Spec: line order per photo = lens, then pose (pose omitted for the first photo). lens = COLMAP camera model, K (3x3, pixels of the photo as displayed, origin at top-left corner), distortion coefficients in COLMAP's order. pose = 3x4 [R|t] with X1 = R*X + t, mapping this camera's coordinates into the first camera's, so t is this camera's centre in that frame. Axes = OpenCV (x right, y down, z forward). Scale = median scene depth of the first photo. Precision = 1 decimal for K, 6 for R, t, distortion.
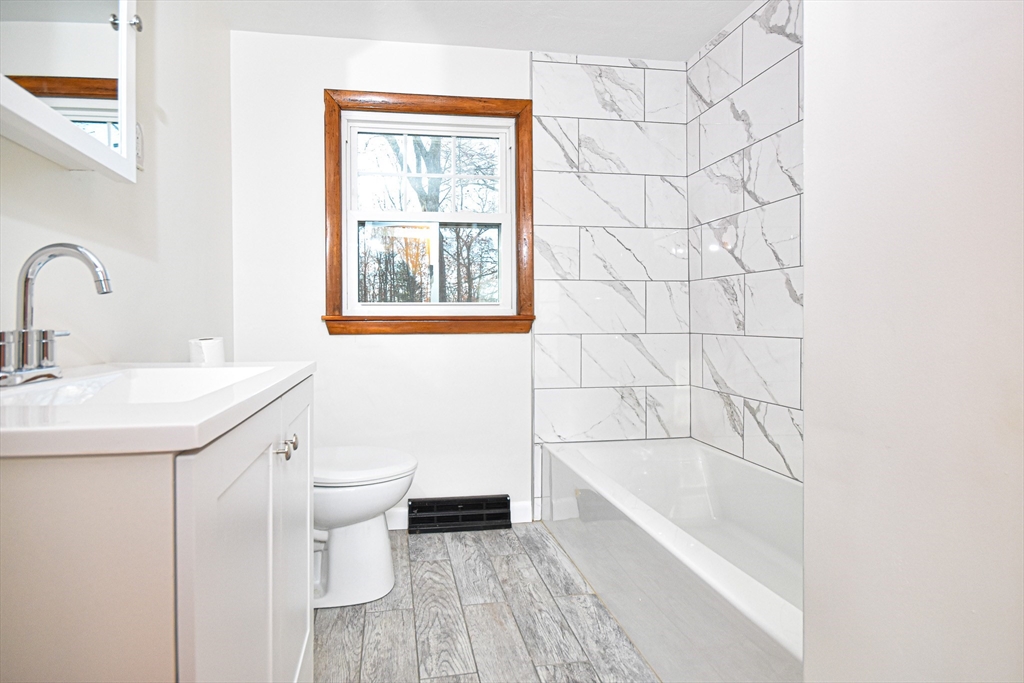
lens RADIAL K [[765.9, 0, 509.3], [0, 765.9, 336.8], [0, 0, 1]] dist [-0.004863, -0.002152]
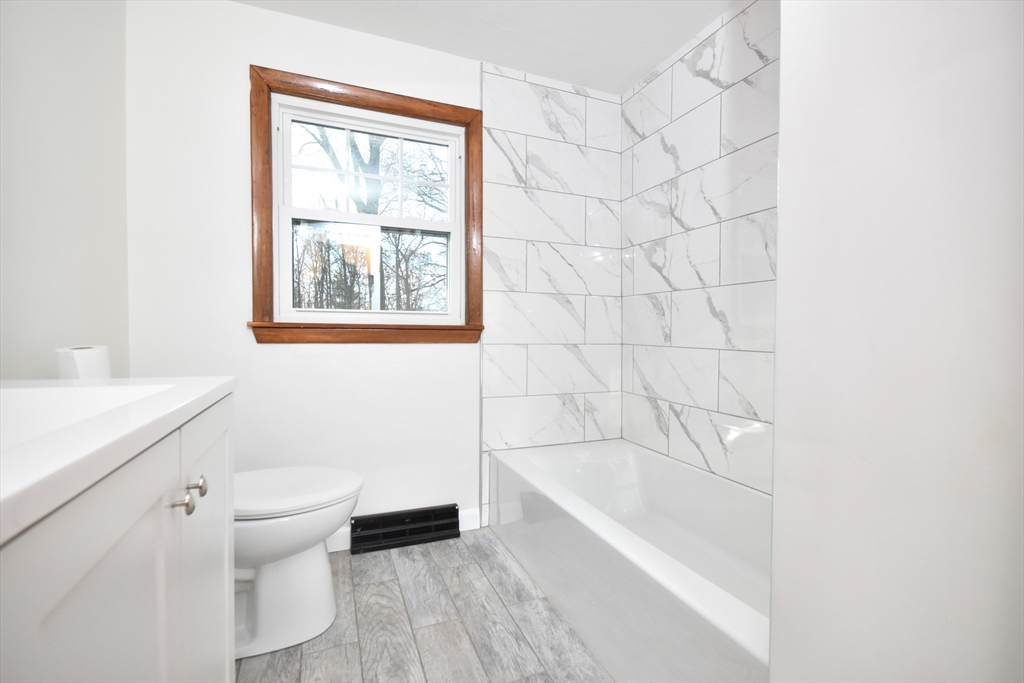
lens RADIAL K [[449.7, 0, 516.6], [0, 449.7, 349.7], [0, 0, 1]] dist [-0.000612, 0.000714]
pose [[0.962684, 0.002772, 0.270615, -0.086831], [-0.007487, 0.999838, 0.016395, -0.006013], [-0.270526, -0.017810, 0.962548, 0.420207]]
